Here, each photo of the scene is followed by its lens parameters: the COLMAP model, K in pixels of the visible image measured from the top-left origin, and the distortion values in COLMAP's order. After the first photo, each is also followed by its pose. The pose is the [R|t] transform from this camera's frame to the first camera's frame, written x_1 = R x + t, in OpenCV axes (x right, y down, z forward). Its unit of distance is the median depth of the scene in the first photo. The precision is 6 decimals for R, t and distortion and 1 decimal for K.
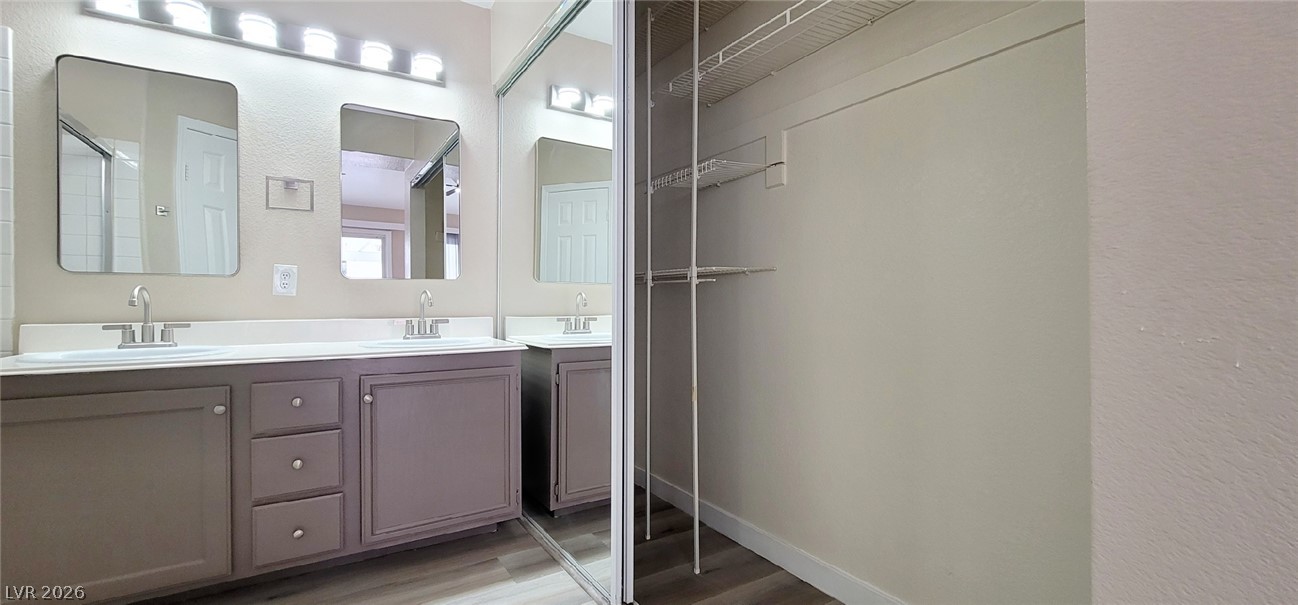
lens RADIAL K [[534.1, 0, 647.1], [0, 534.1, 302.0], [0, 0, 1]] dist [-0.010867, -0.000258]
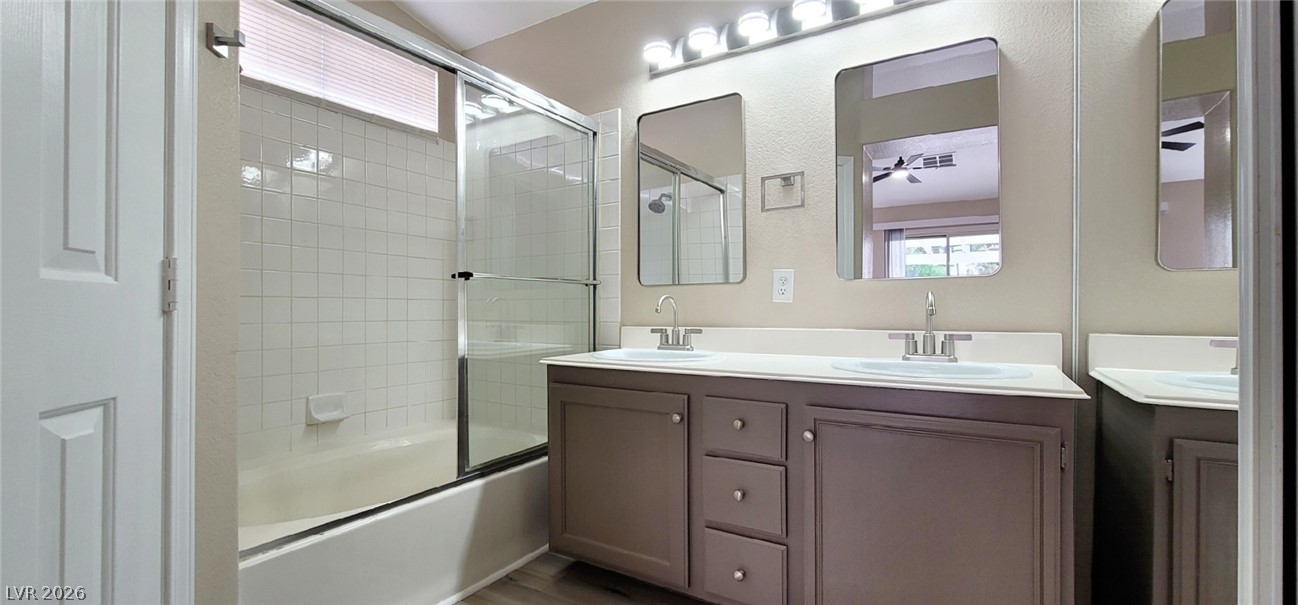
lens RADIAL K [[534.1, 0, 645.5], [0, 534.1, 315.2], [0, 0, 1]] dist [-0.010867, -0.000258]
pose [[0.439601, 0.006049, -0.898173, 0.051673], [0.001929, 0.999969, 0.007679, 0.002909], [0.898191, -0.005109, 0.439576, 0.425837]]
